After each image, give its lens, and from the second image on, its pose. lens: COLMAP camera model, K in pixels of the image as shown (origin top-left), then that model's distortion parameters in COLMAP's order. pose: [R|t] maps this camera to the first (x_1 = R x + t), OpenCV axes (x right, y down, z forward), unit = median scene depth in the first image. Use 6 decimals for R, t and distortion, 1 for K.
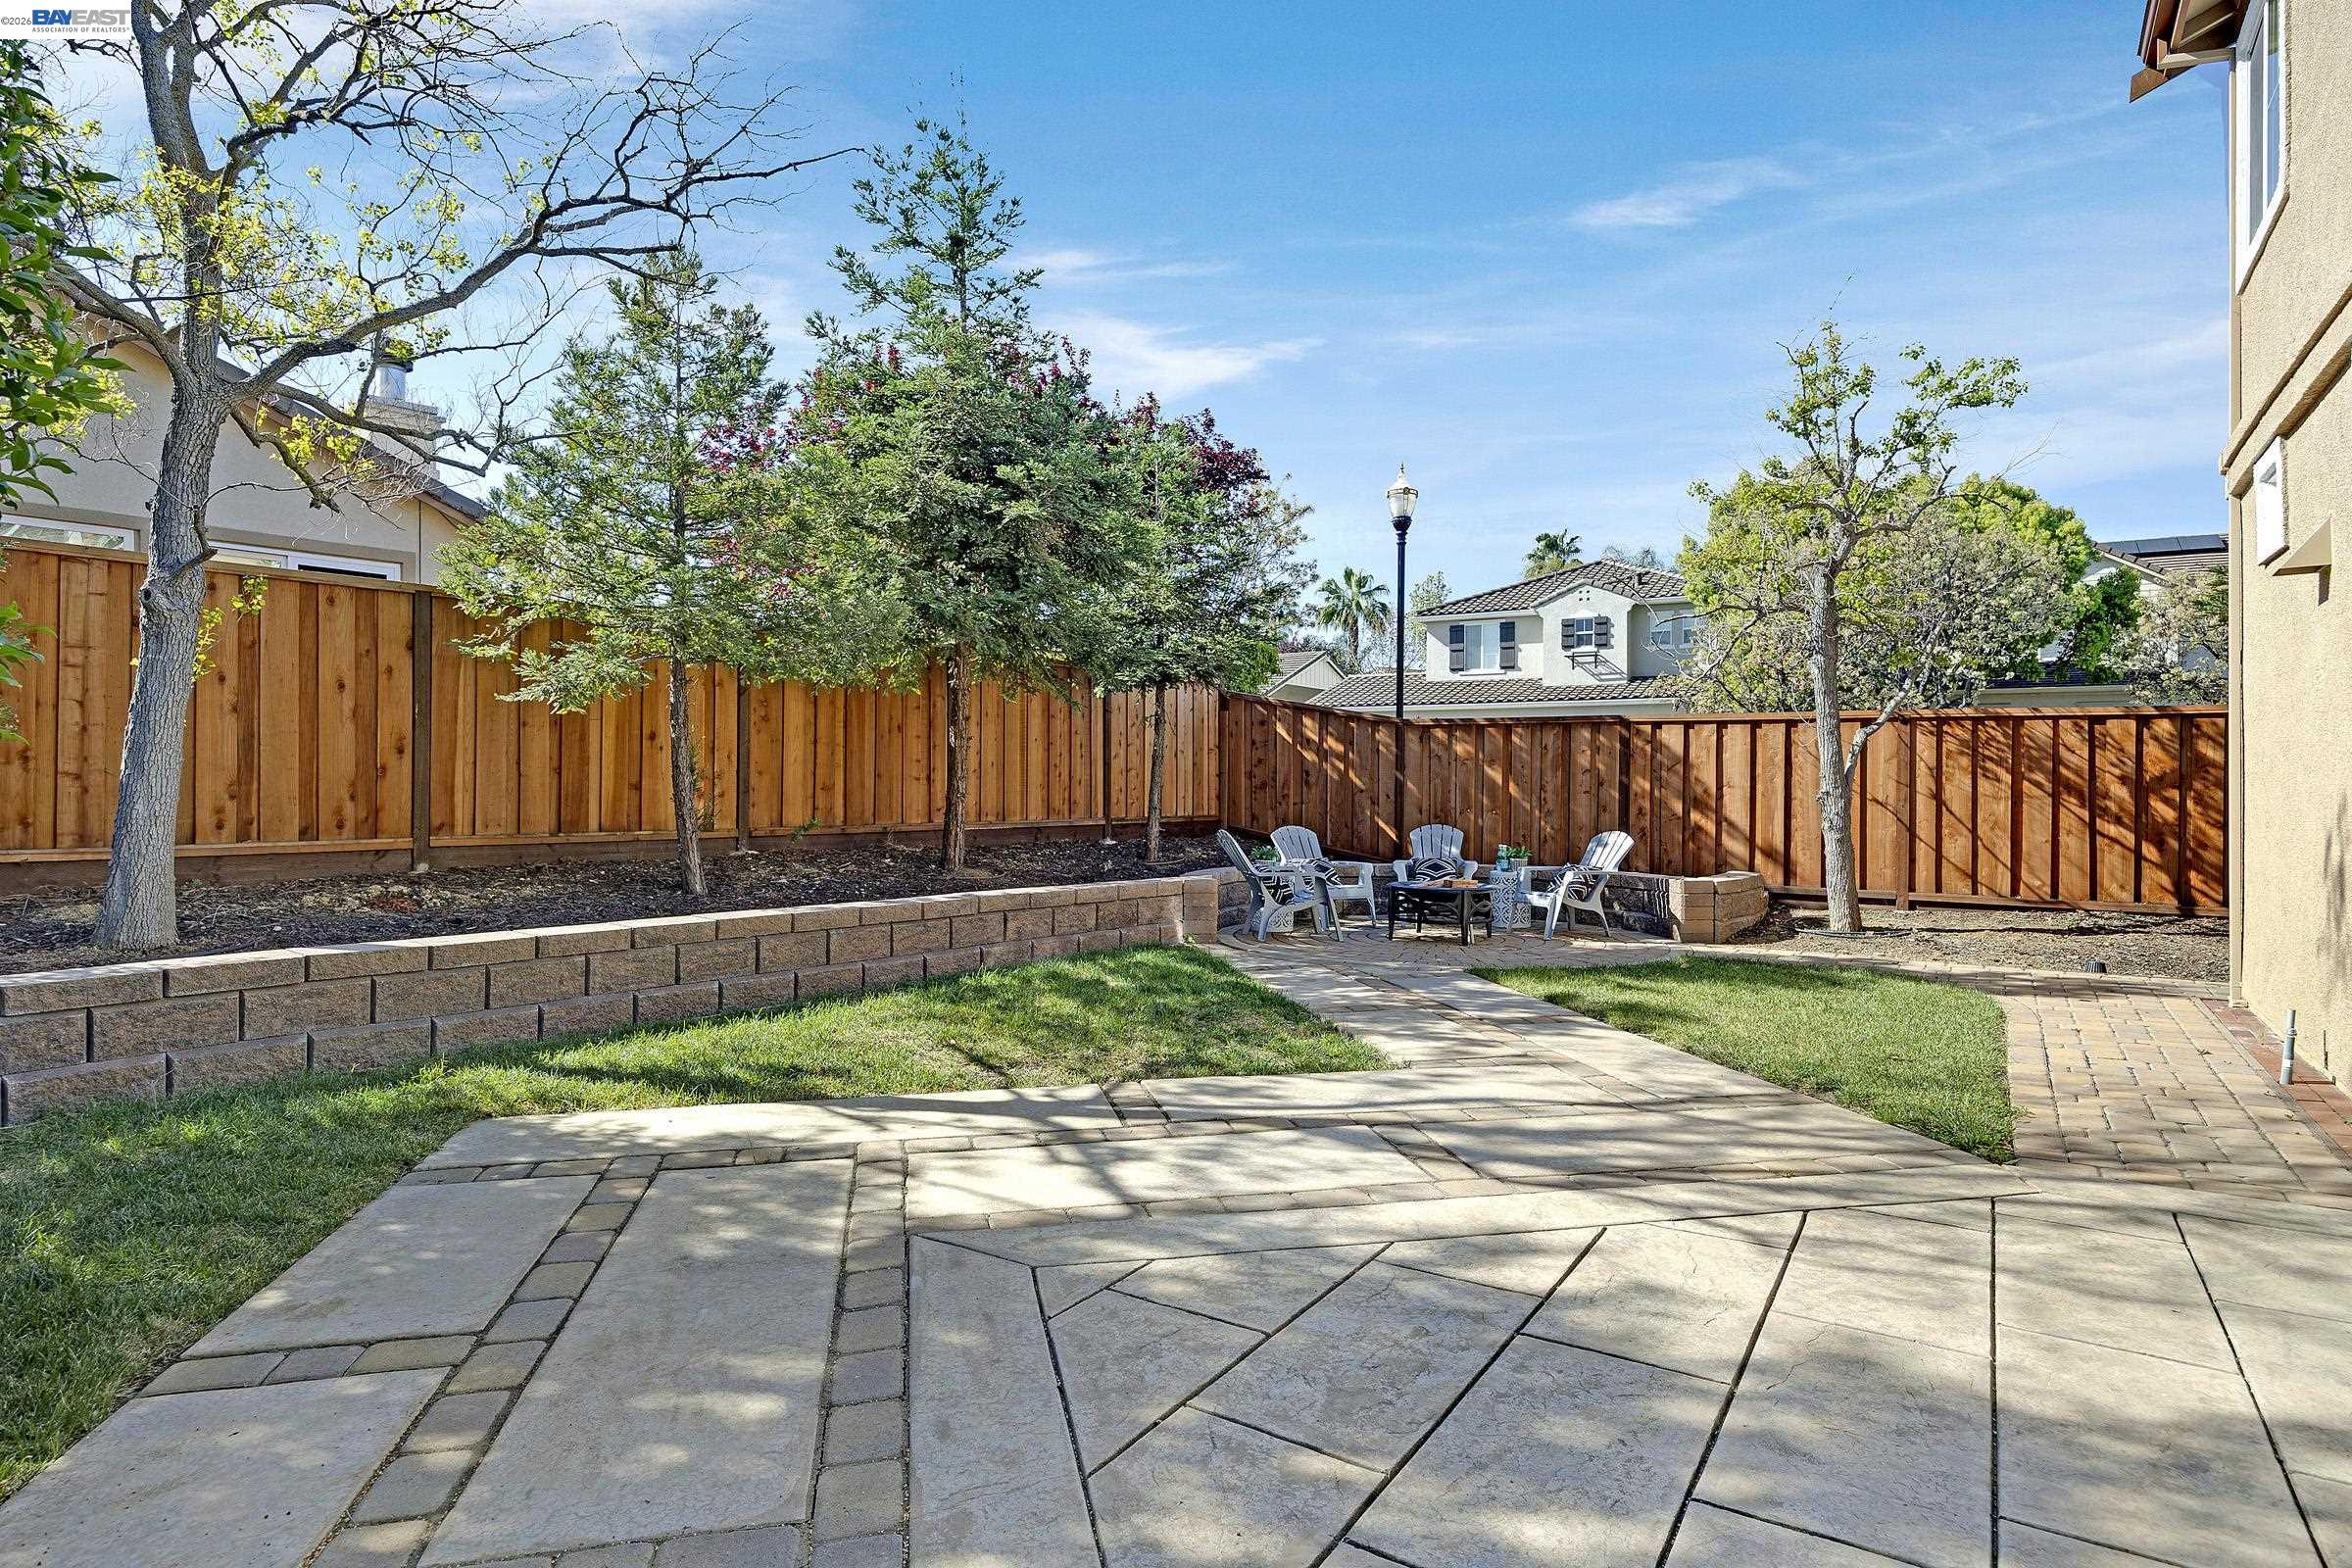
lens RADIAL K [[1260.4, 0, 1184.9], [0, 1260.4, 784.4], [0, 0, 1]] dist [0.000871, -0.000193]
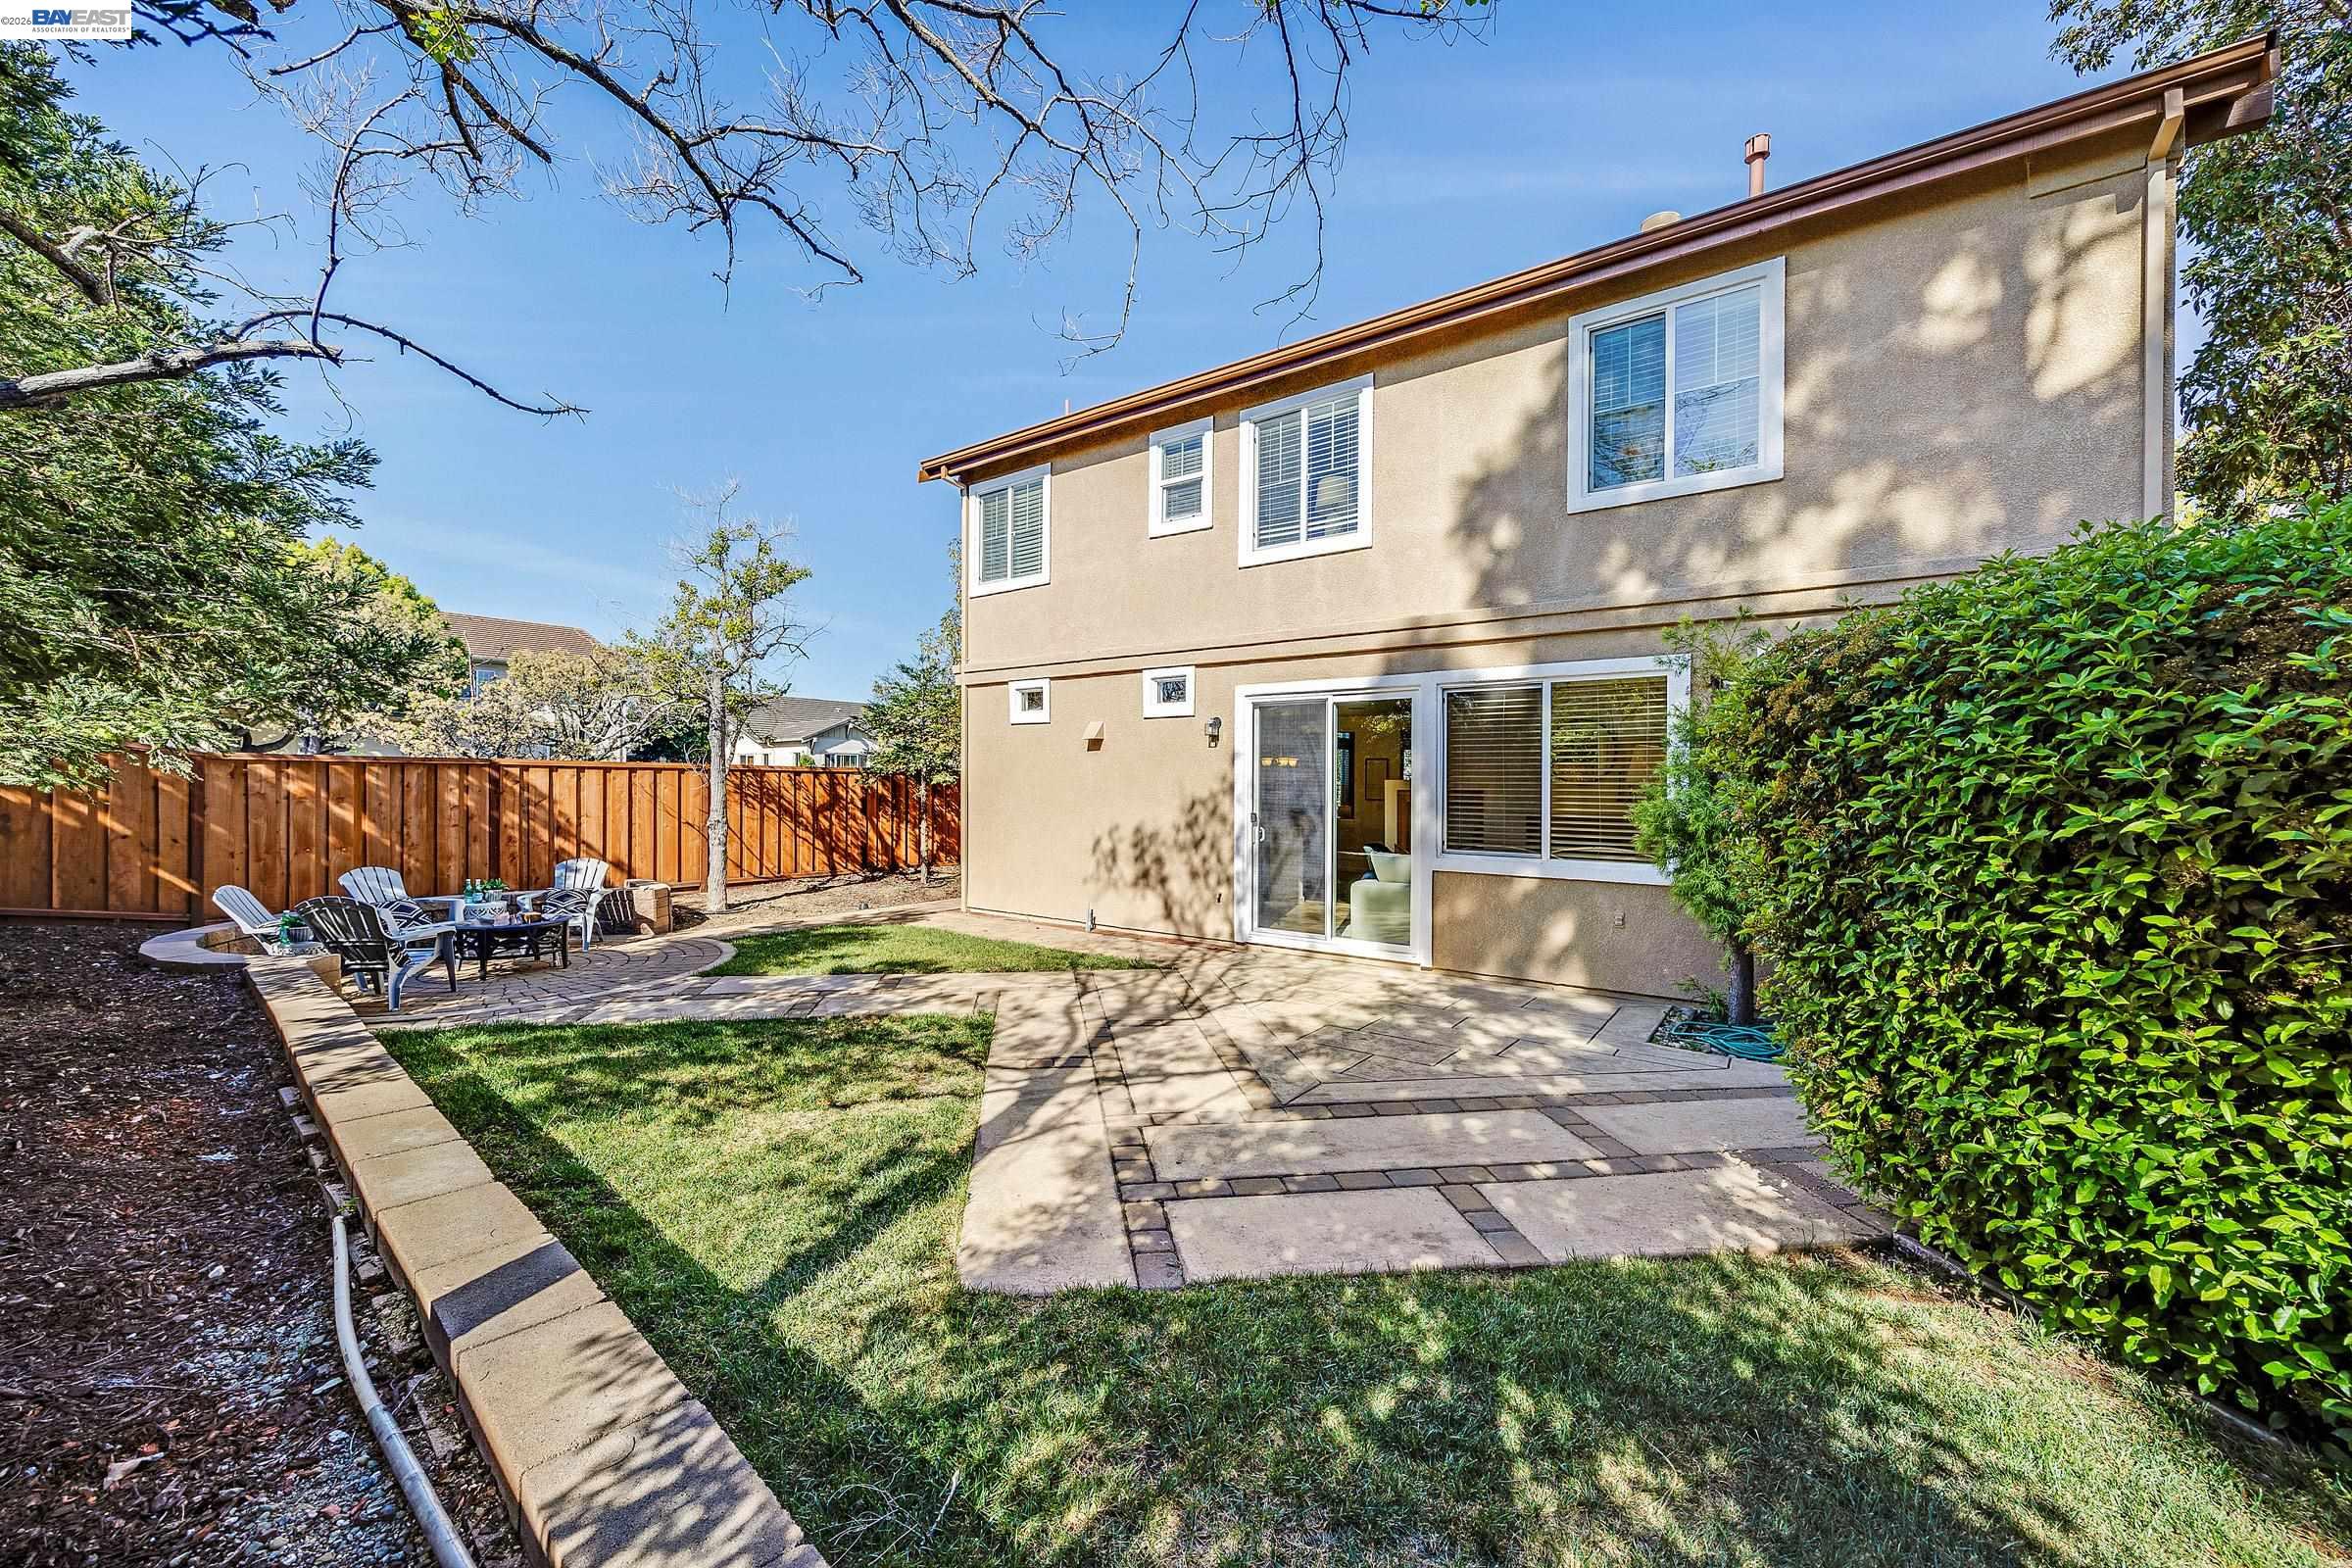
lens RADIAL K [[902.9, 0, 1177.1], [0, 902.9, 780.2], [0, 0, 1]] dist [0.000225, -0.000668]
pose [[0.077347, -0.002015, 0.997002, -0.490405], [0.001004, 0.999998, 0.001943, -0.040290], [-0.997004, 0.000851, 0.077349, 0.331975]]
